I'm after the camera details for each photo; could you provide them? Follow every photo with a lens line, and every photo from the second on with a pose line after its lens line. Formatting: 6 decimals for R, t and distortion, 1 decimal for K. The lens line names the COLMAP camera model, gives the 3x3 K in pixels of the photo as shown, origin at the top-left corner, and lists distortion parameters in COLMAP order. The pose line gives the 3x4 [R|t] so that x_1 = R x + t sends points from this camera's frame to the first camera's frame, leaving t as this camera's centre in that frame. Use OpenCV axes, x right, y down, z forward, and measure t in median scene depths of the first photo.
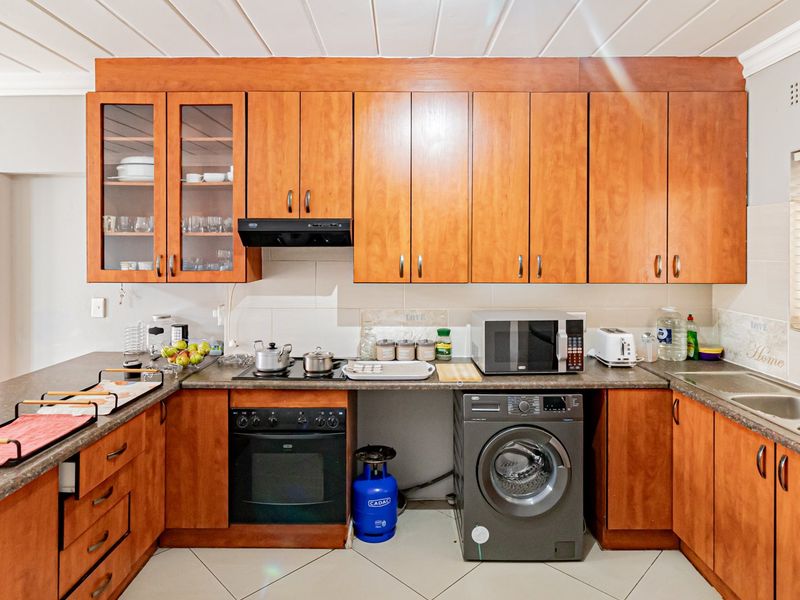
lens RADIAL K [[488.9, 0, 403.0], [0, 488.9, 252.9], [0, 0, 1]] dist [-0.003627, 0.009737]
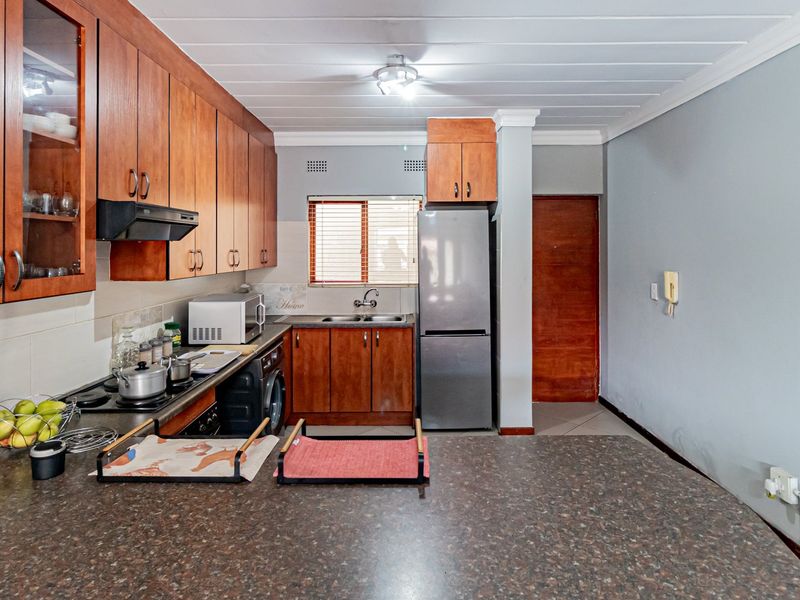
lens RADIAL K [[488.9, 0, 385.5], [0, 488.9, 254.6], [0, 0, 1]] dist [-0.003627, 0.009737]
pose [[0.028106, -0.012467, 0.999527, -1.014930], [0.012571, 0.999848, 0.012117, 0.007020], [-0.999526, 0.012224, 0.028258, 0.573638]]
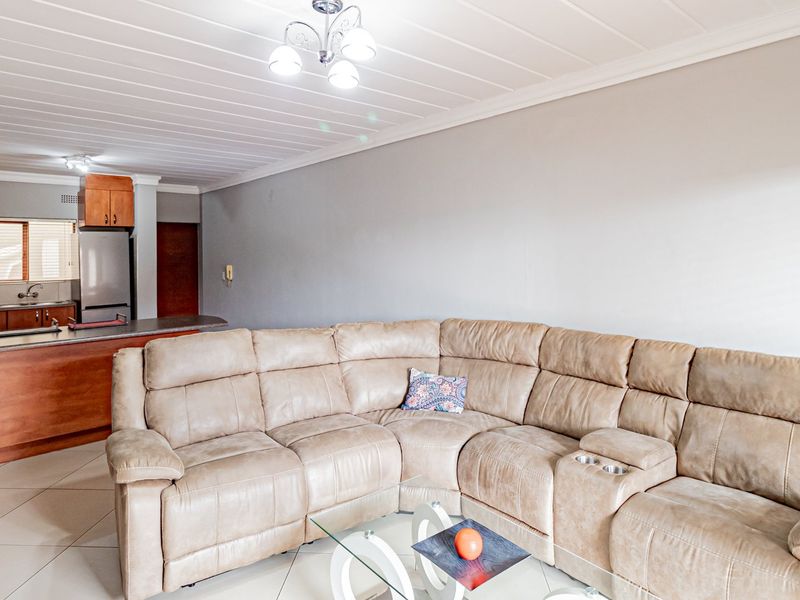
lens RADIAL K [[488.9, 0, 401.8], [0, 488.9, 247.1], [0, 0, 1]] dist [-0.003627, 0.009737]
pose [[-0.665288, 0.019253, 0.746338, -2.311850], [0.021130, 0.999753, -0.006955, 0.018012], [-0.746287, 0.011143, -0.665530, 0.922348]]
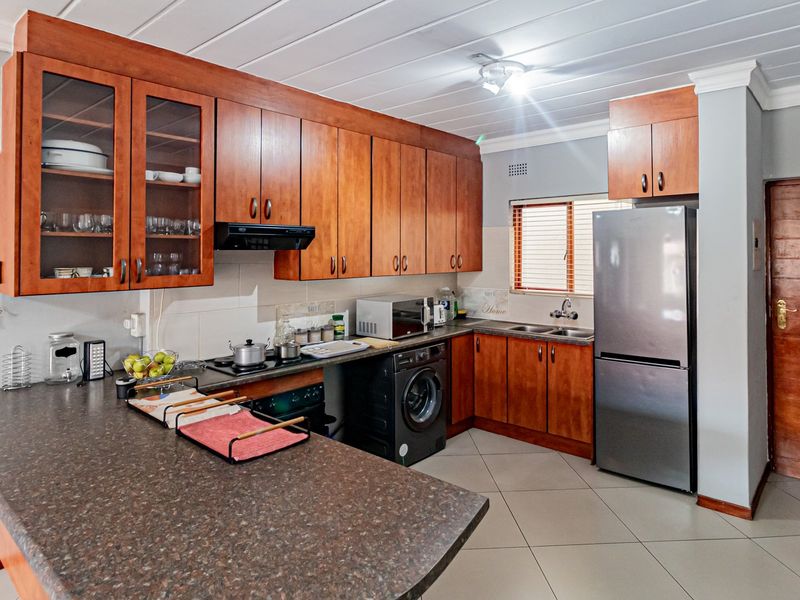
lens RADIAL K [[488.9, 0, 396.5], [0, 488.9, 255.8], [0, 0, 1]] dist [-0.003627, 0.009737]
pose [[0.675303, -0.008351, 0.737493, -0.818567], [0.009684, 0.999950, 0.002455, 0.000900], [-0.737477, 0.005484, 0.675350, 0.035217]]
